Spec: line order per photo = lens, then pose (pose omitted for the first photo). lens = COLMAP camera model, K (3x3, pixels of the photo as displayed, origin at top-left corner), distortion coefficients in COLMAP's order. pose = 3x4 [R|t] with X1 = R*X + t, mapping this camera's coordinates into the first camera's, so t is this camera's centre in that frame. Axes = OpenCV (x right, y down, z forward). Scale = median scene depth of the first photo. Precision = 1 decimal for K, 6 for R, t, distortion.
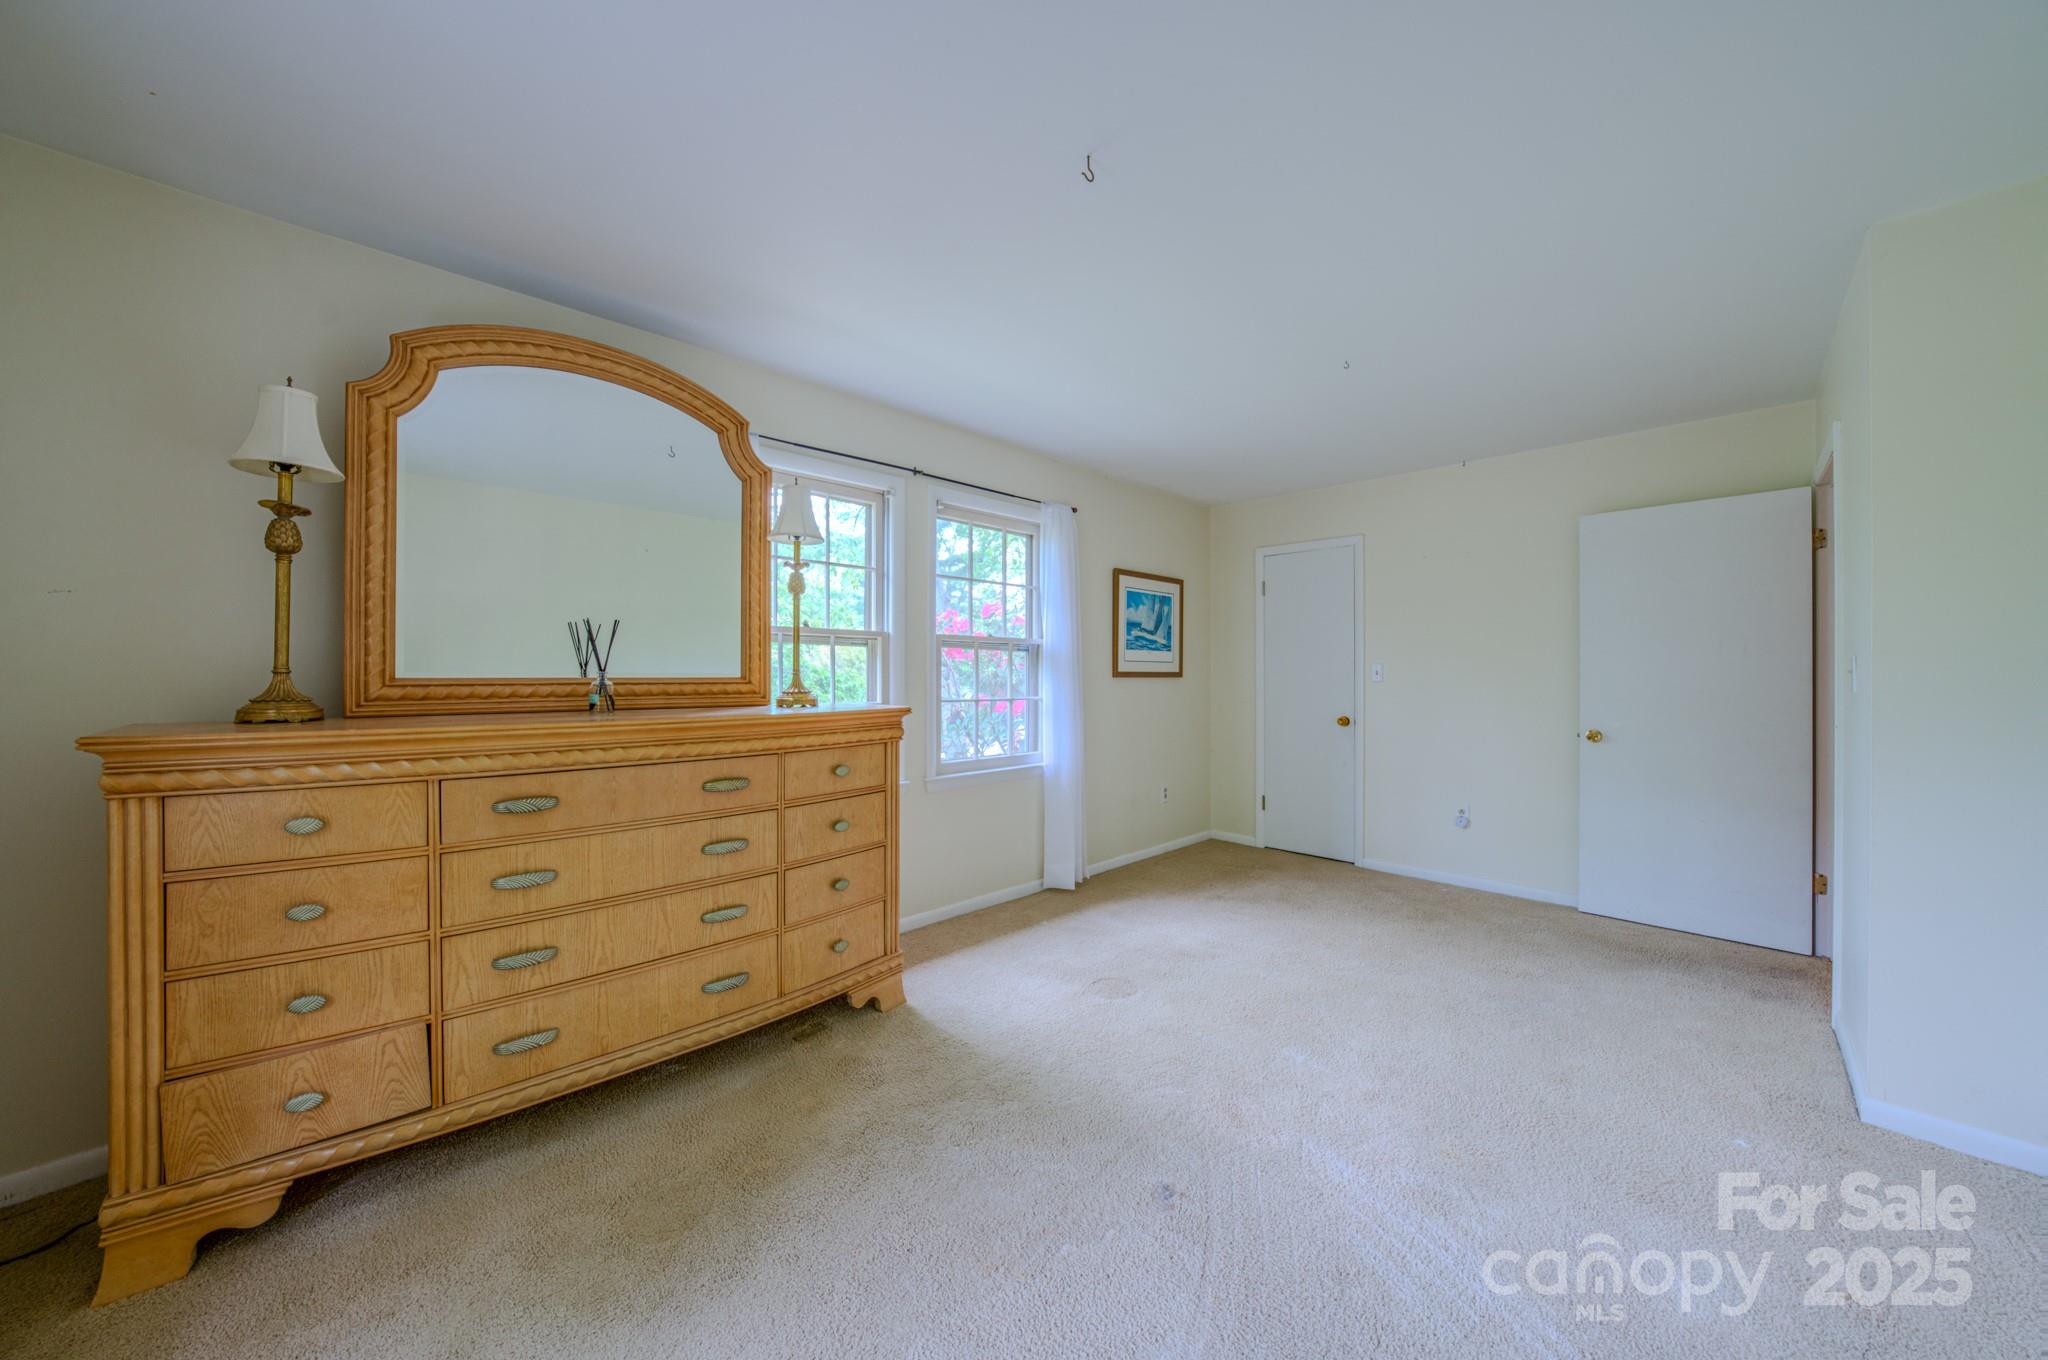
lens RADIAL K [[718.0, 0, 1026.5], [0, 718.0, 680.9], [0, 0, 1]] dist [-0.014549, 0.000012]
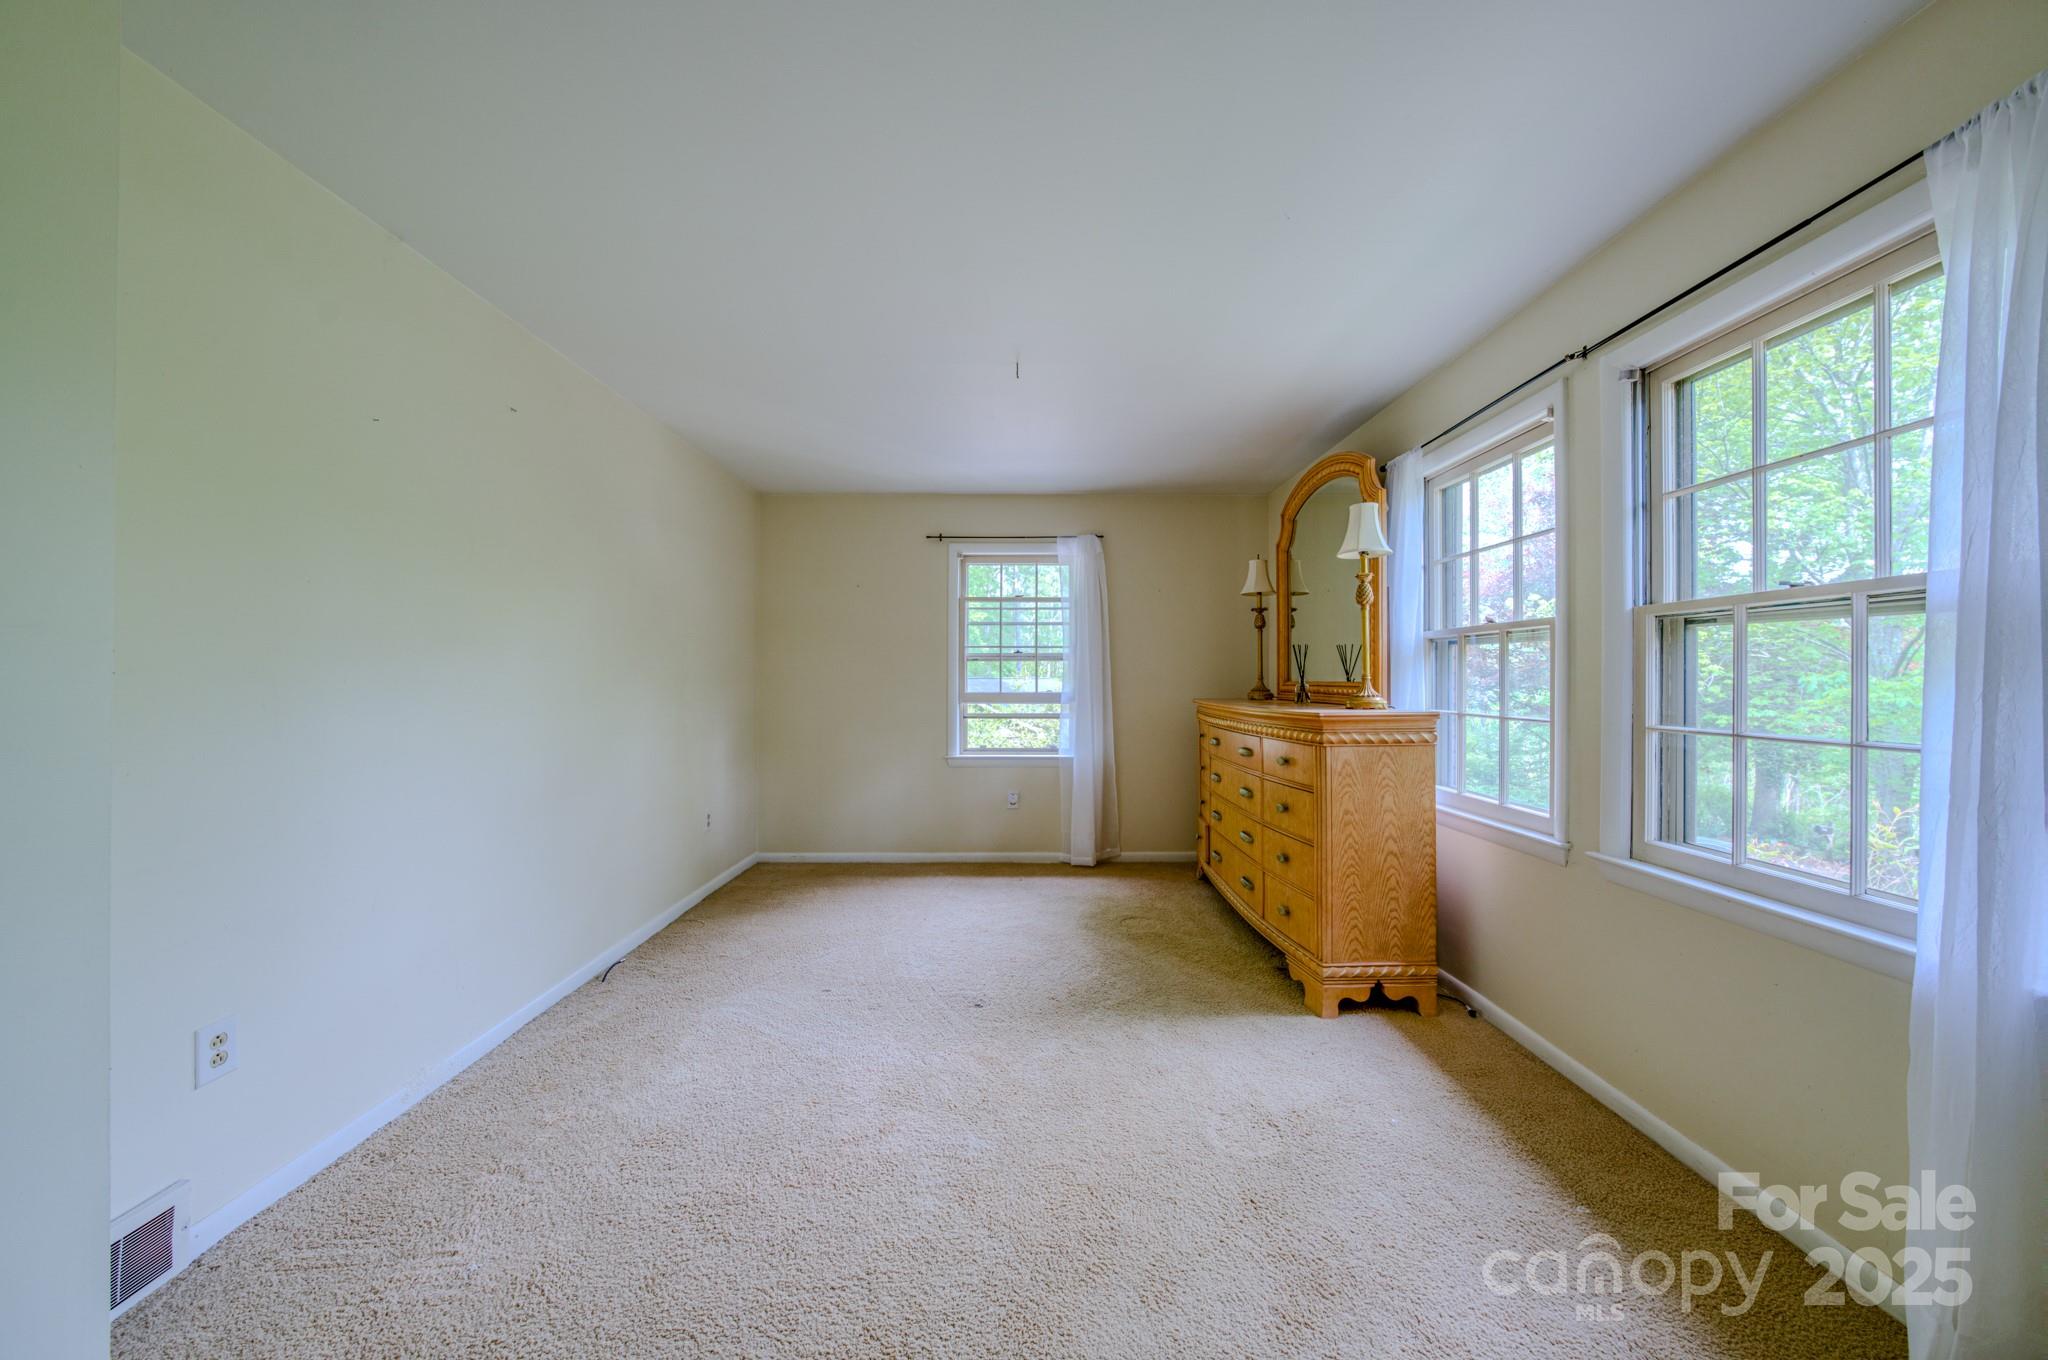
lens RADIAL K [[718.0, 0, 1026.5], [0, 718.0, 680.9], [0, 0, 1]] dist [-0.014549, 0.000012]
pose [[-0.694843, 0.007934, -0.719118, 1.156976], [0.002929, 0.999962, 0.008202, -0.024685], [0.719155, 0.003593, -0.694840, 1.985278]]
